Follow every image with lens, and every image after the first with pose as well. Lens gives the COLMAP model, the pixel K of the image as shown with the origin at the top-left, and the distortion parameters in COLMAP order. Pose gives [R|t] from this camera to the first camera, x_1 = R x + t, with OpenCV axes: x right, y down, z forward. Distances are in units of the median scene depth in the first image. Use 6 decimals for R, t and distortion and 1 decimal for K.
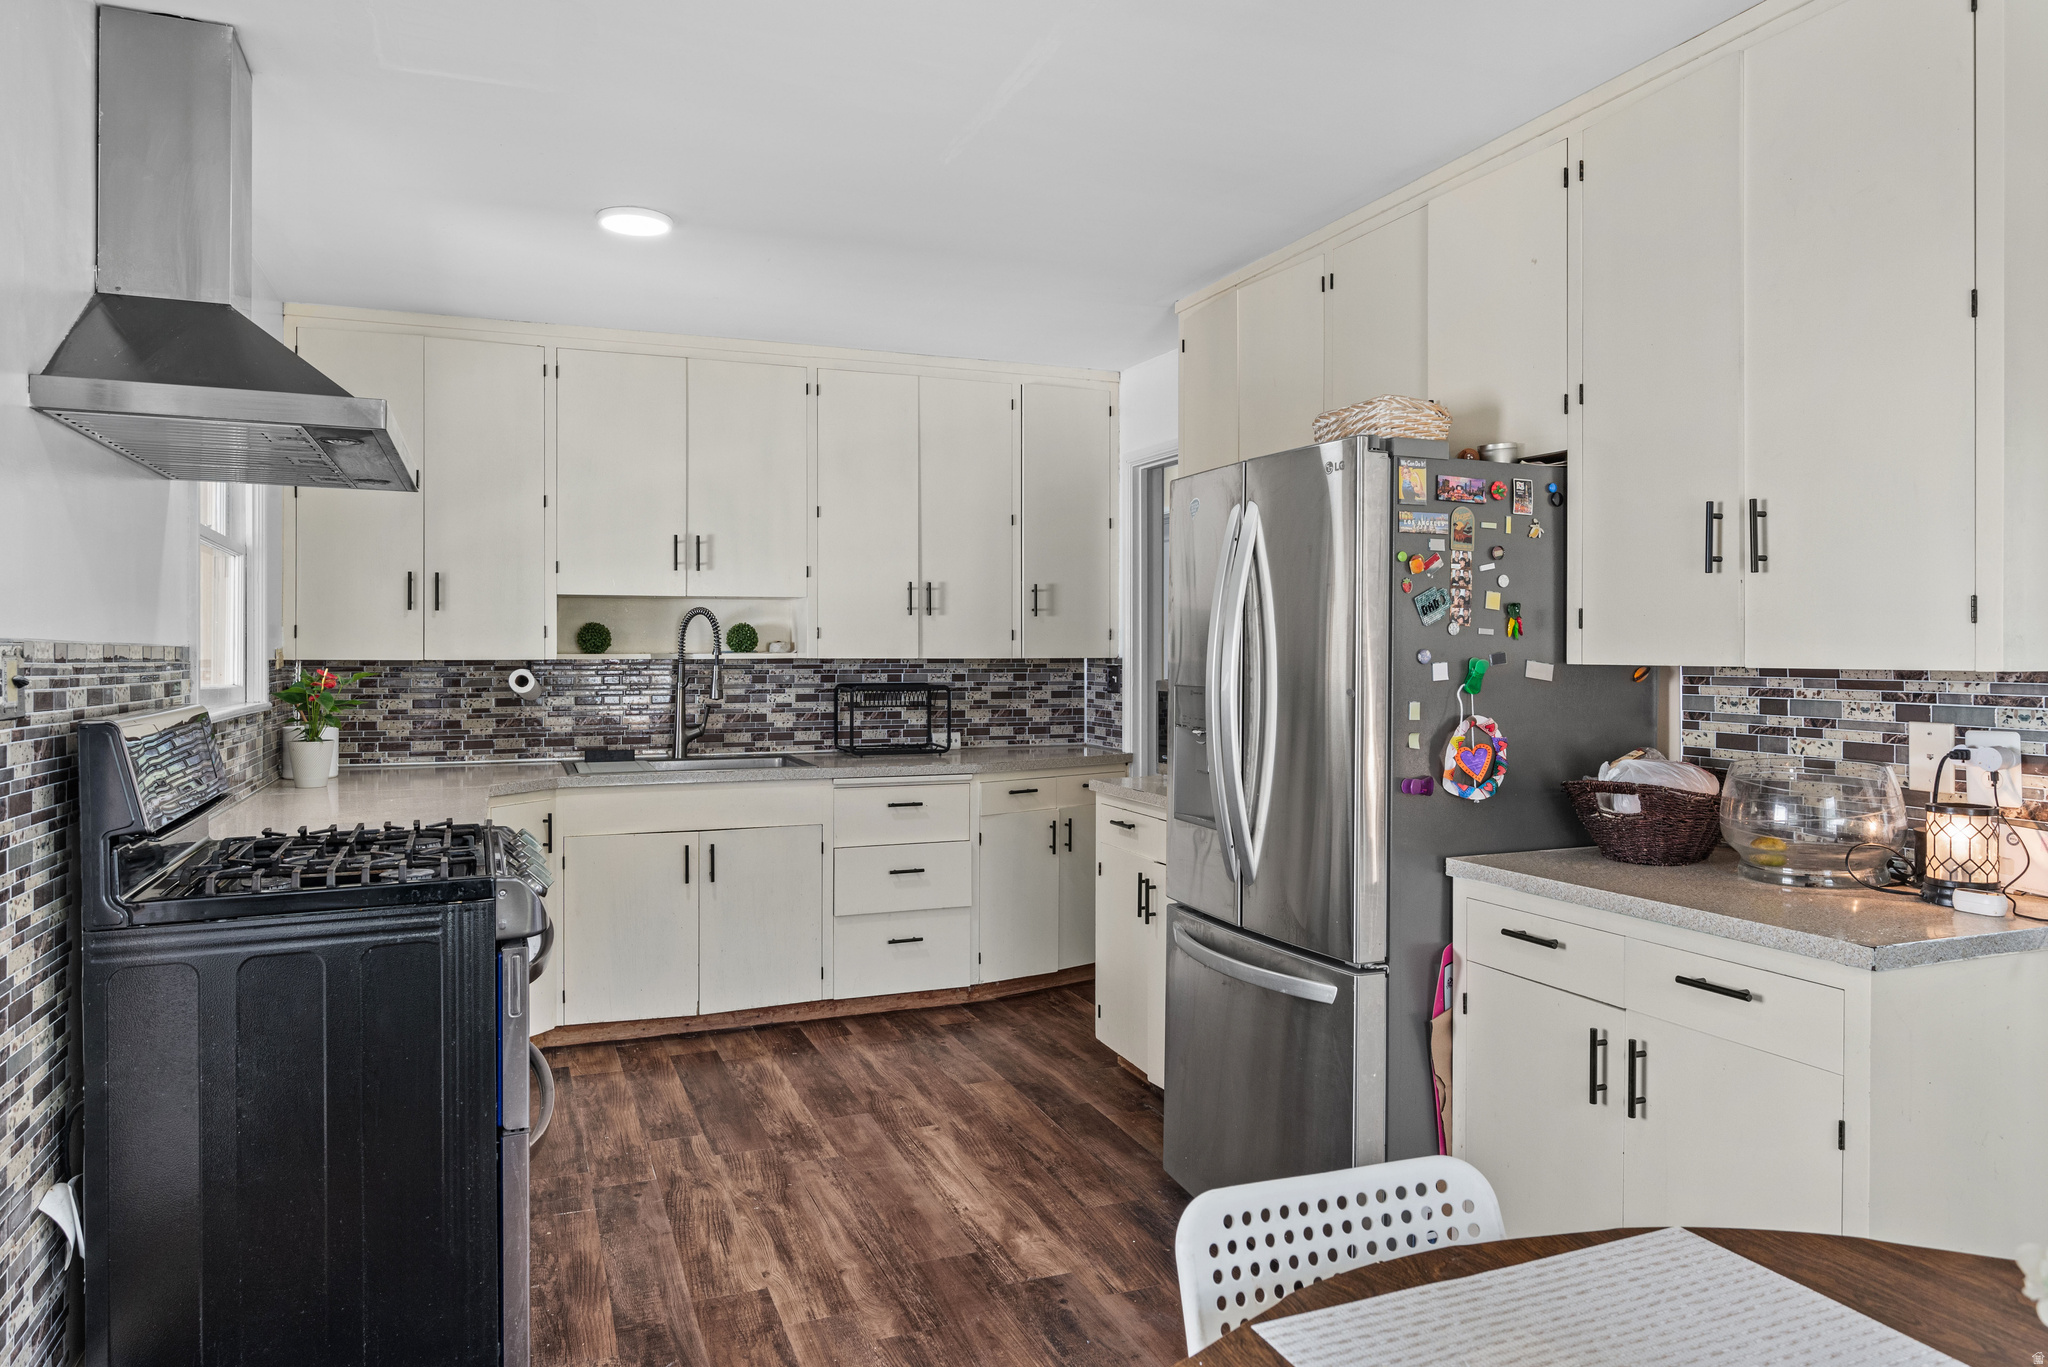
lens RADIAL K [[1261.2, 0, 1027.8], [0, 1261.2, 670.3], [0, 0, 1]] dist [0.001363, 0.000250]
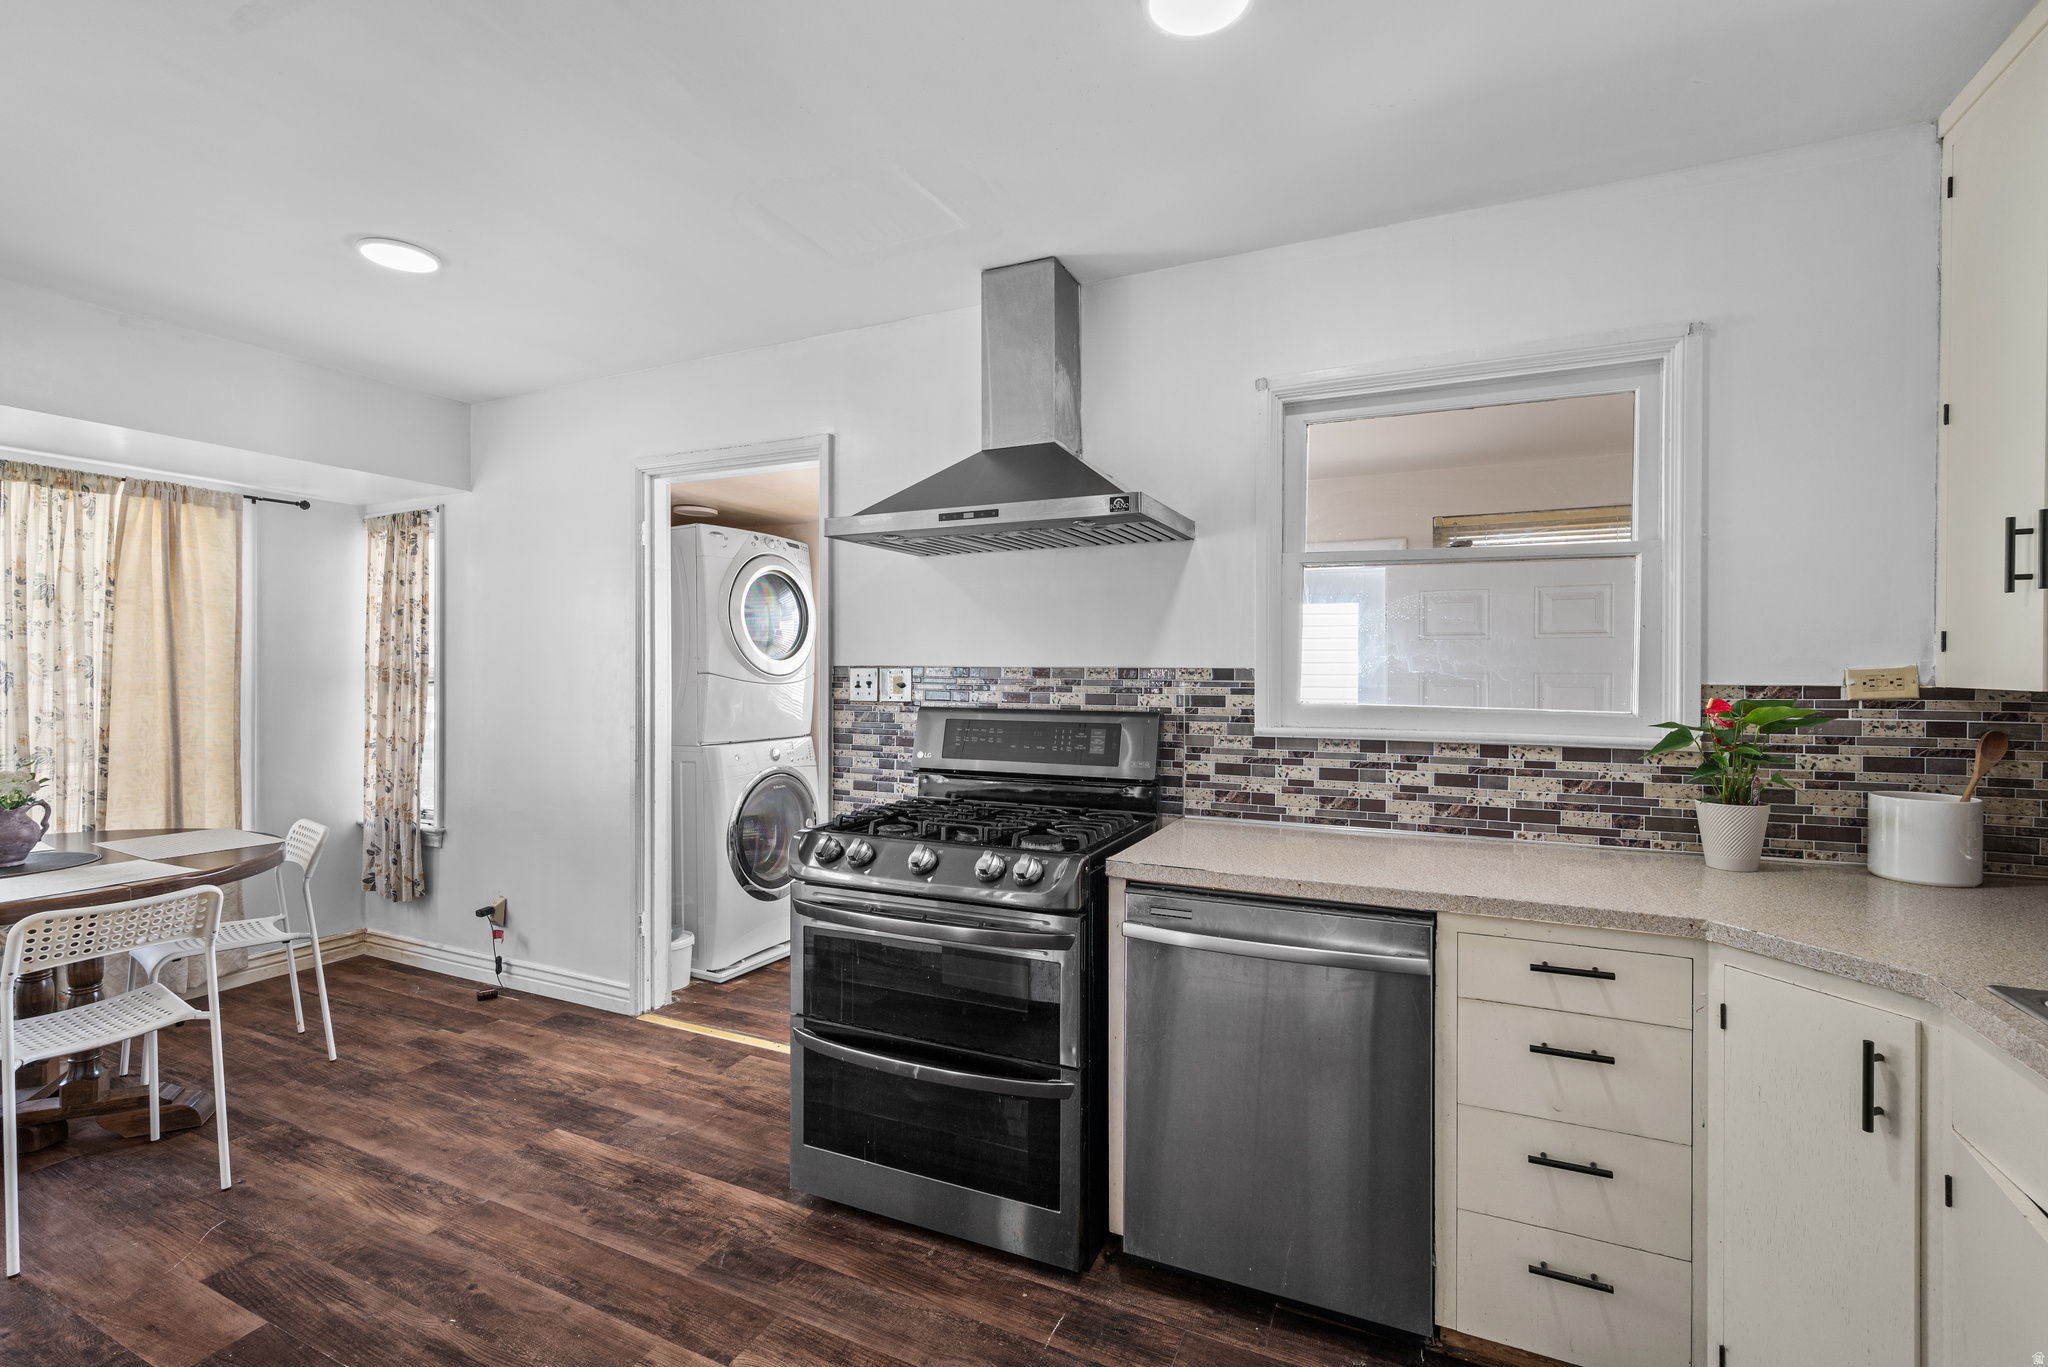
lens RADIAL K [[881.9, 0, 1033.4], [0, 881.9, 686.9], [0, 0, 1]] dist [-0.003415, -0.000248]
pose [[-0.727065, 0.025026, -0.686112, 0.032871], [-0.005558, 0.999088, 0.042332, -0.021171], [0.686546, 0.034592, -0.726263, 0.864575]]
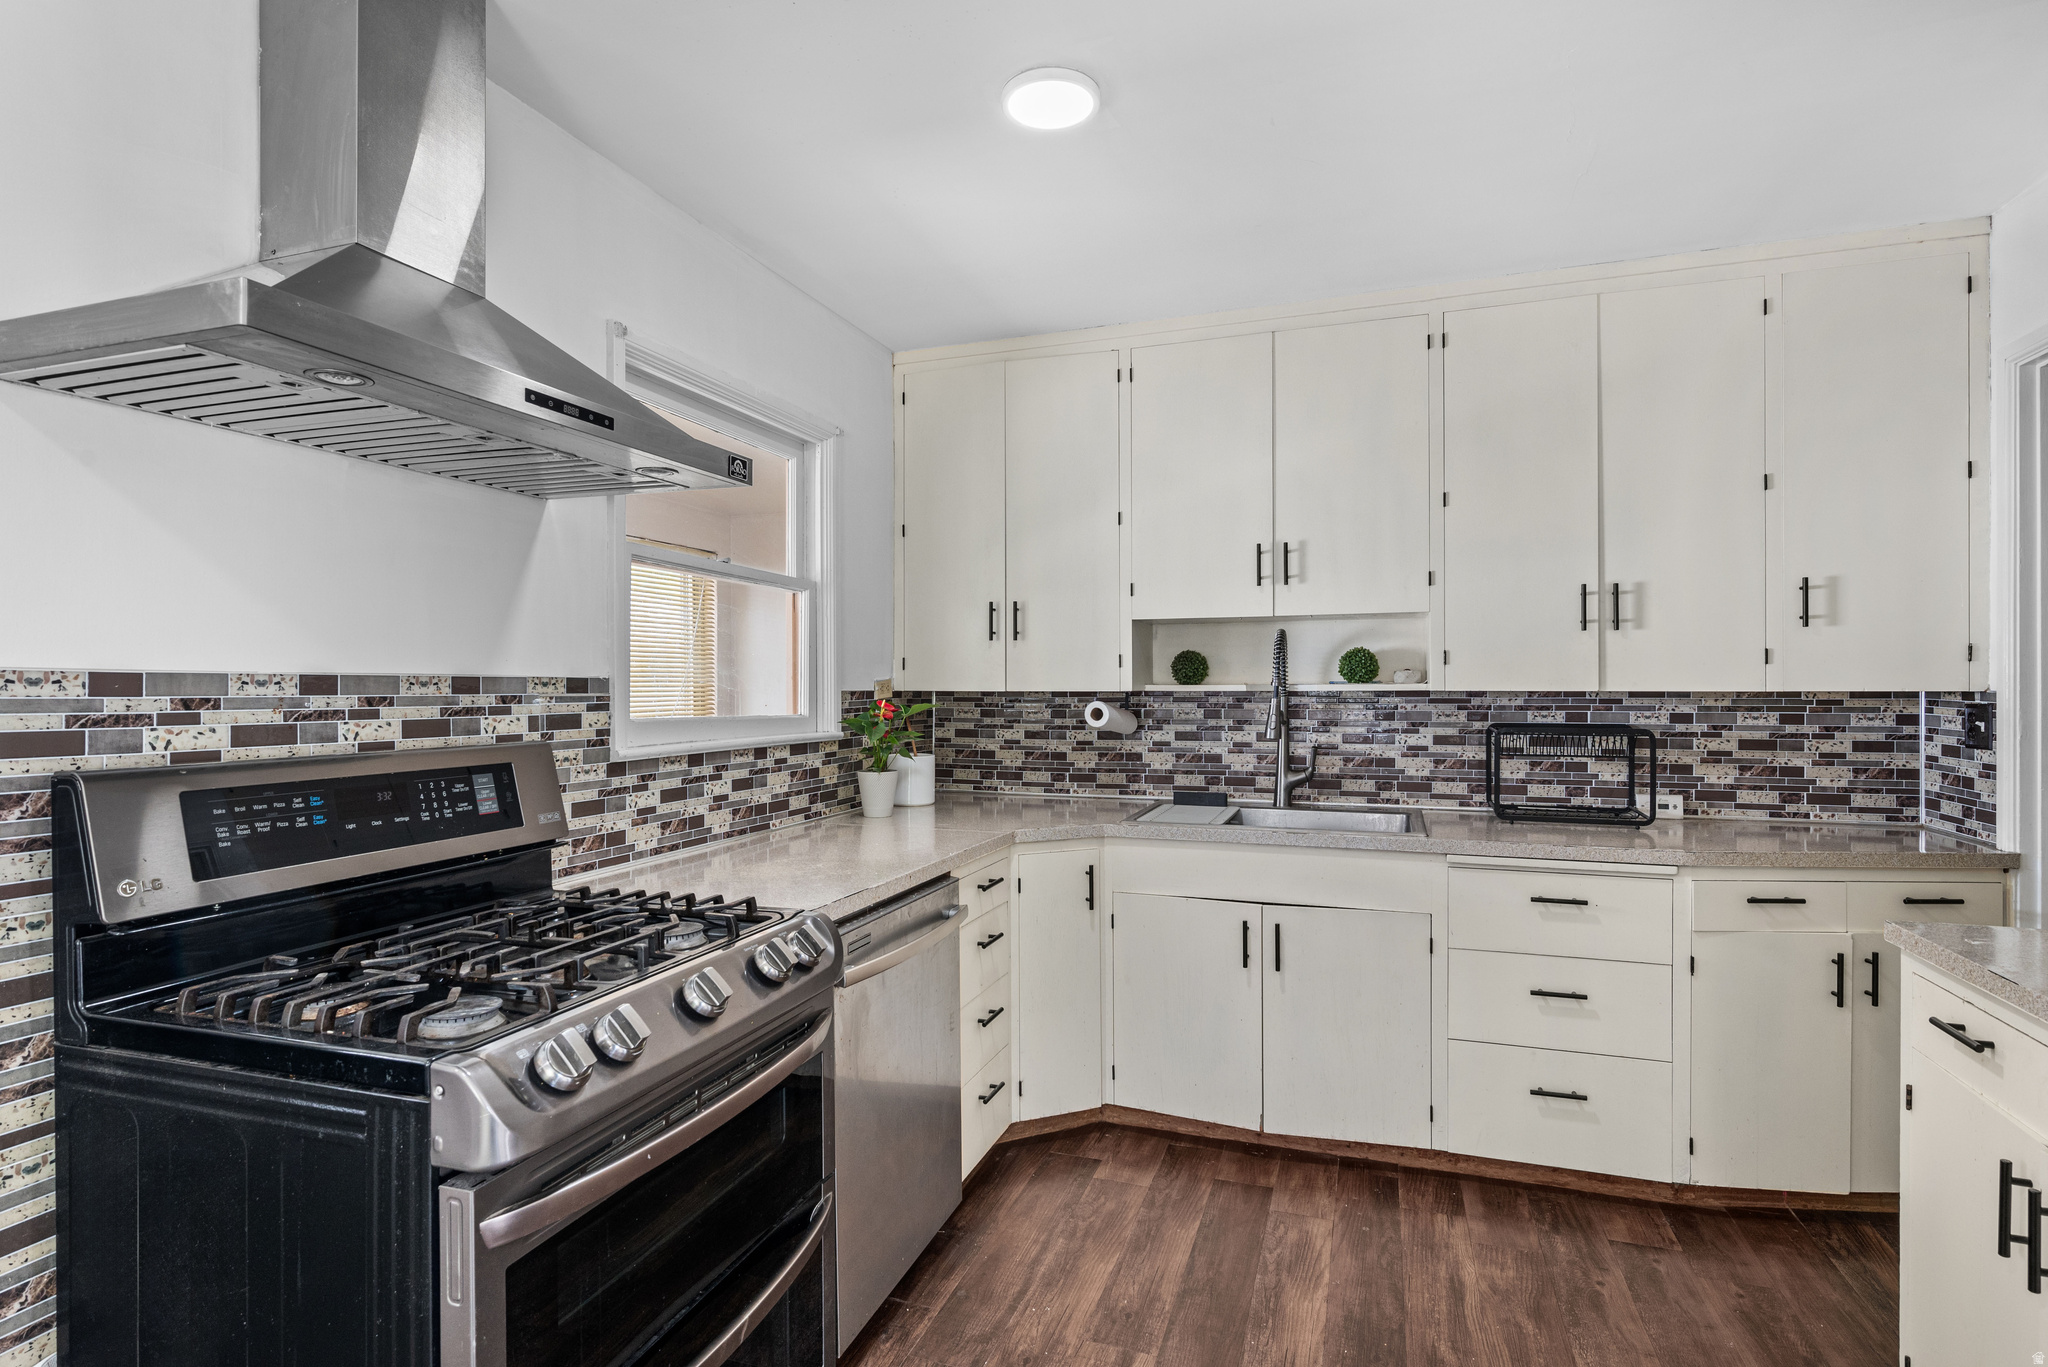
lens RADIAL K [[1023.9, 0, 1016.1], [0, 1023.9, 688.4], [0, 0, 1]] dist [-0.005639, 0.000945]
pose [[0.754955, 0.002355, -0.655773, 0.044213], [-0.008114, 0.999951, -0.005750, -0.005187], [0.655727, 0.009662, 0.754937, 0.355891]]
